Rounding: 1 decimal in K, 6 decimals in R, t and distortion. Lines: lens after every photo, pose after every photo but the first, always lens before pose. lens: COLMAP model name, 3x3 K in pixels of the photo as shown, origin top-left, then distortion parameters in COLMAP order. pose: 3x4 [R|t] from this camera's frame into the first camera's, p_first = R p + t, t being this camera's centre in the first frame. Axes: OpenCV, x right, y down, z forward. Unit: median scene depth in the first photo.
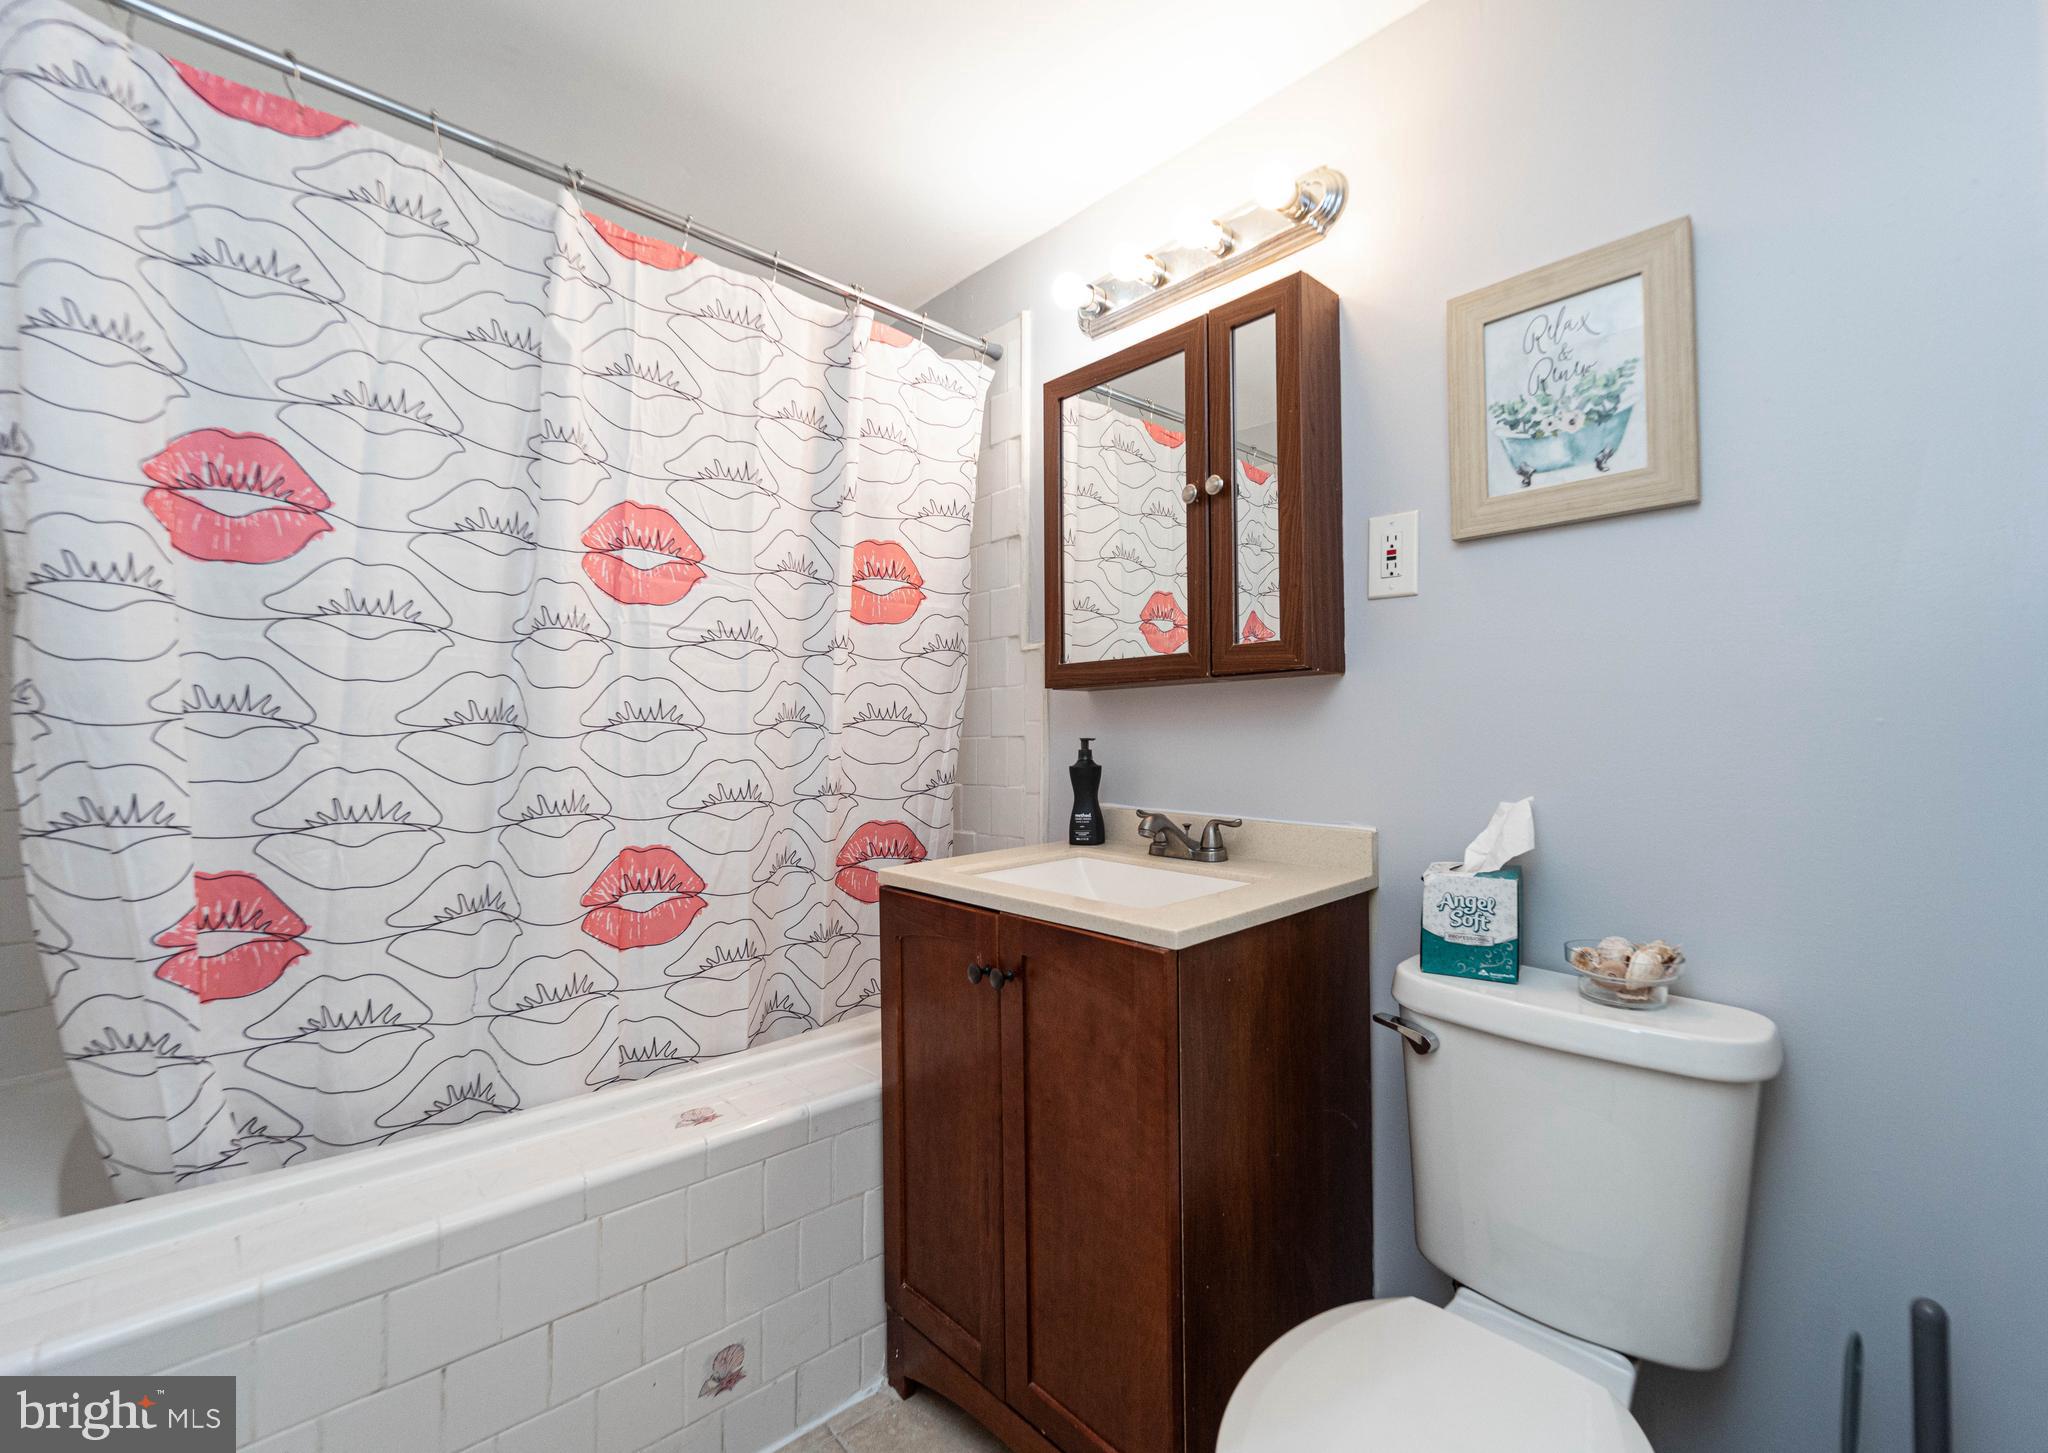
lens RADIAL K [[888.9, 0, 1092.2], [0, 888.9, 704.0], [0, 0, 1]] dist [-0.003147, -0.000757]
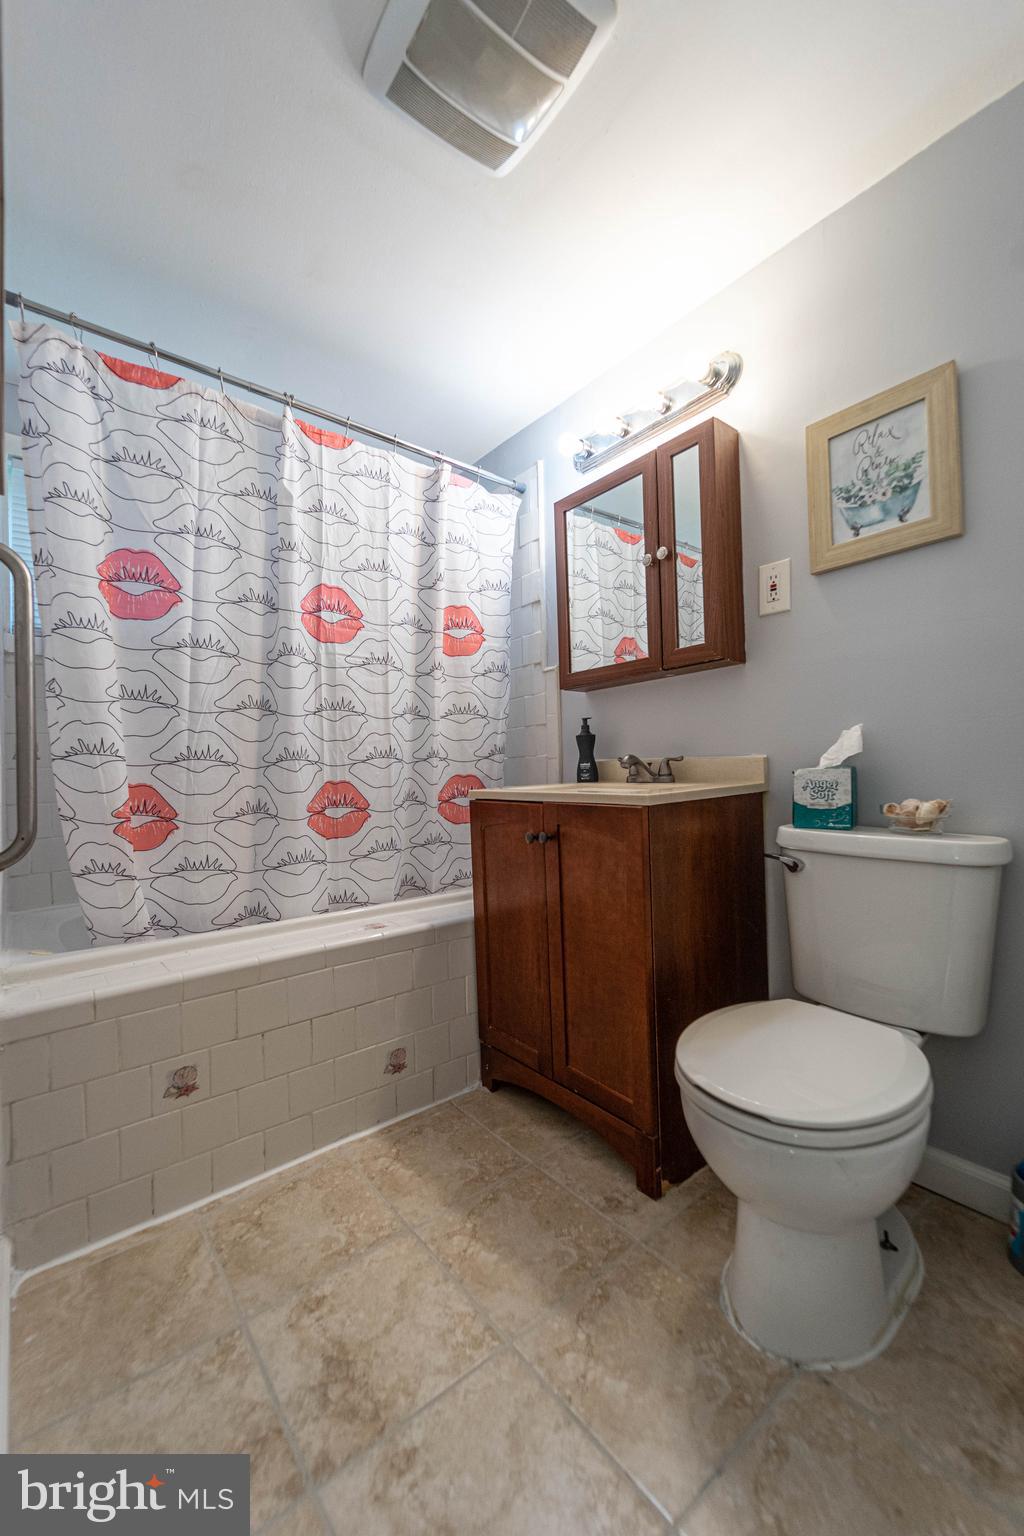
lens RADIAL K [[614.2, 0, 507.0], [0, 614.2, 763.8], [0, 0, 1]] dist [0.004375, -0.002546]
pose [[0.993544, -0.024477, -0.110778, -0.036425], [0.027557, 0.999273, 0.026356, 0.116155], [0.110053, -0.029239, 0.993496, -0.198638]]
